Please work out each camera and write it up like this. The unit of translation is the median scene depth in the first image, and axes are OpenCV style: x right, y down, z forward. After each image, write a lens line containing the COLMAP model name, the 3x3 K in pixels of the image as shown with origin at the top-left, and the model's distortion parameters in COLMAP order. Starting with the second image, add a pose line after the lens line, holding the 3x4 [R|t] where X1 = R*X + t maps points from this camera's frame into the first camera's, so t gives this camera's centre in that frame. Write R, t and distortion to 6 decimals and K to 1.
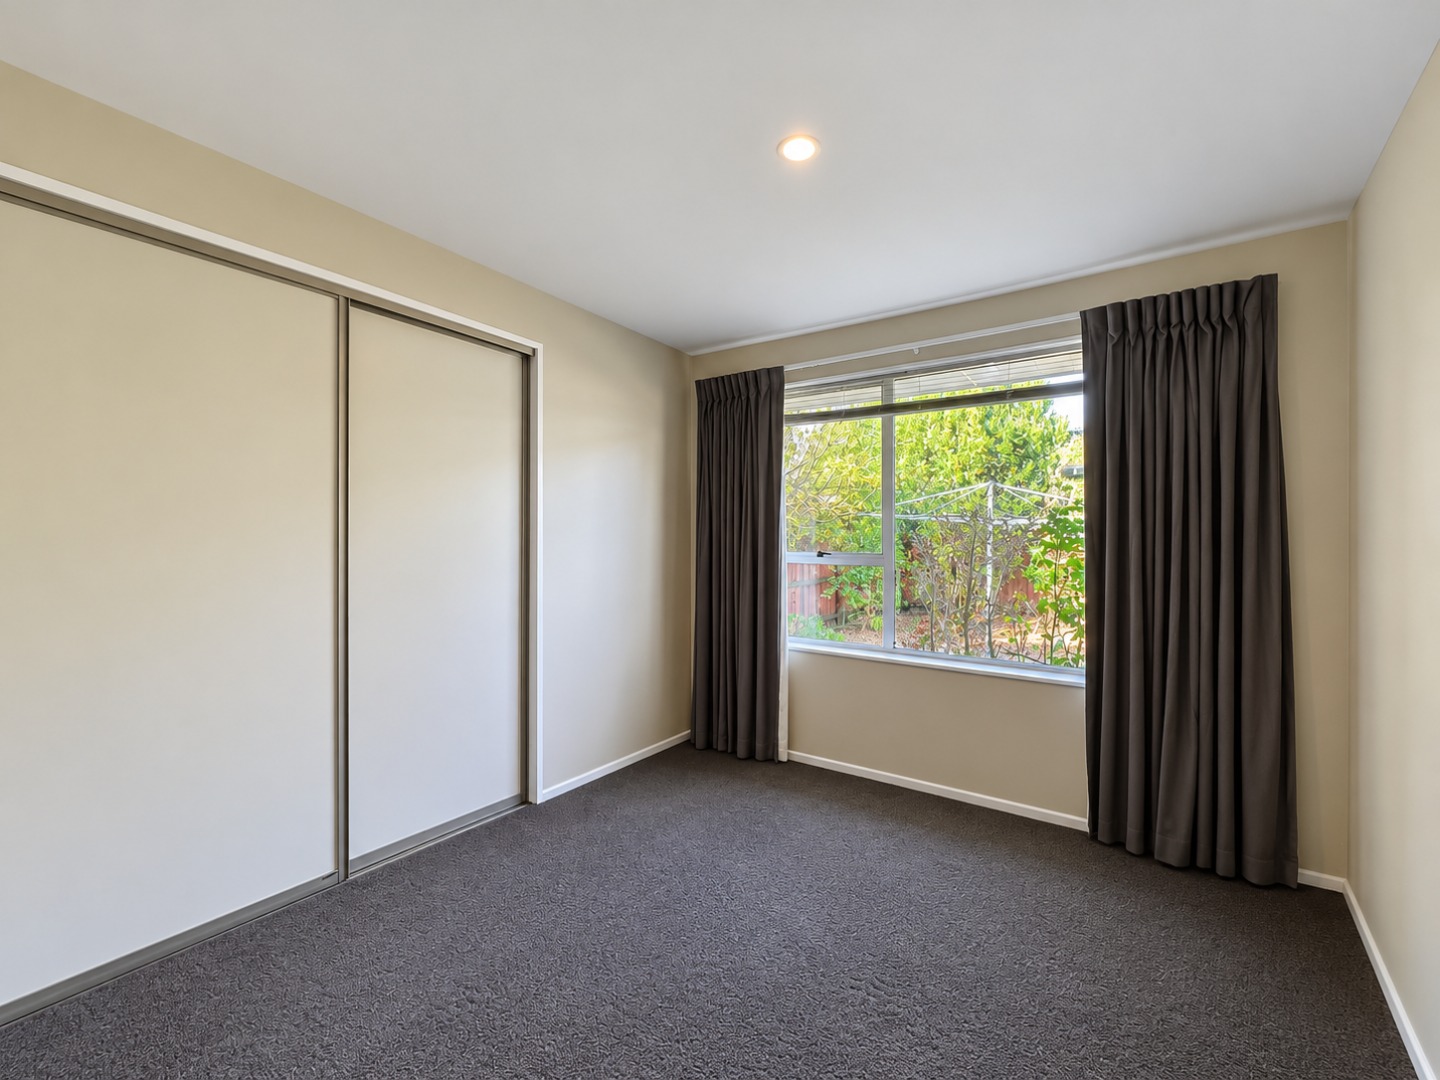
lens RADIAL K [[568.8, 0, 716.4], [0, 568.8, 542.7], [0, 0, 1]] dist [-0.000835, 0.000110]
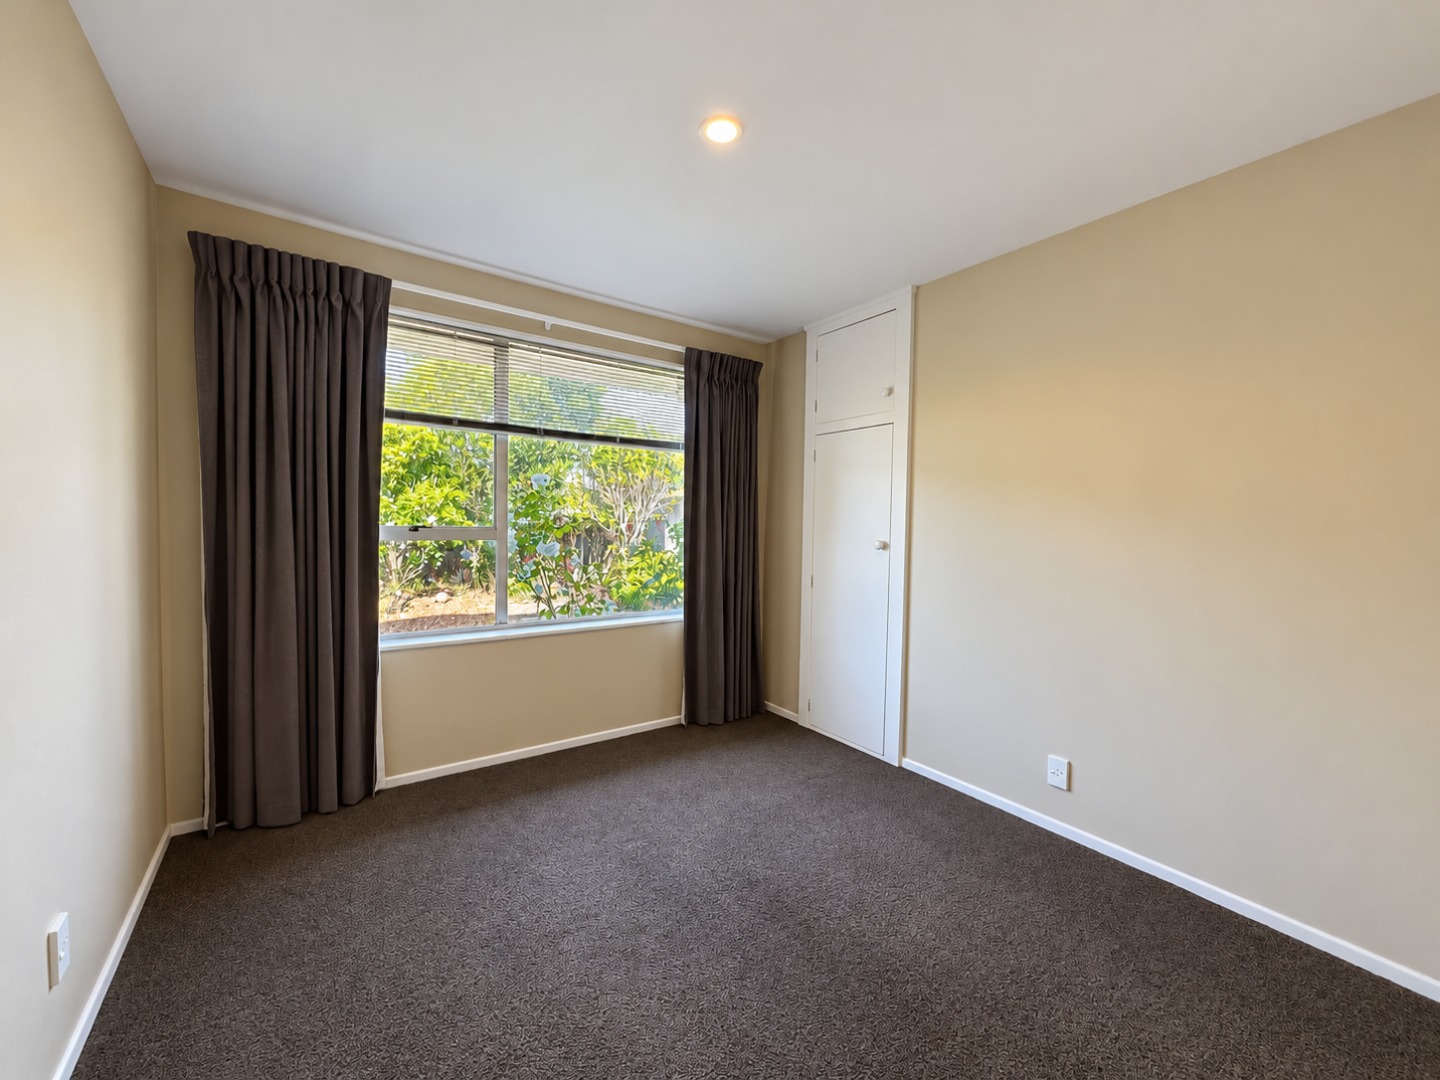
lens RADIAL K [[568.8, 0, 716.4], [0, 568.8, 542.7], [0, 0, 1]] dist [-0.000835, 0.000110]
pose [[0.362347, -0.029694, 0.931570, -0.488885], [-0.015234, 0.999170, 0.037774, 0.007323], [-0.931919, -0.027878, 0.361594, 0.338899]]
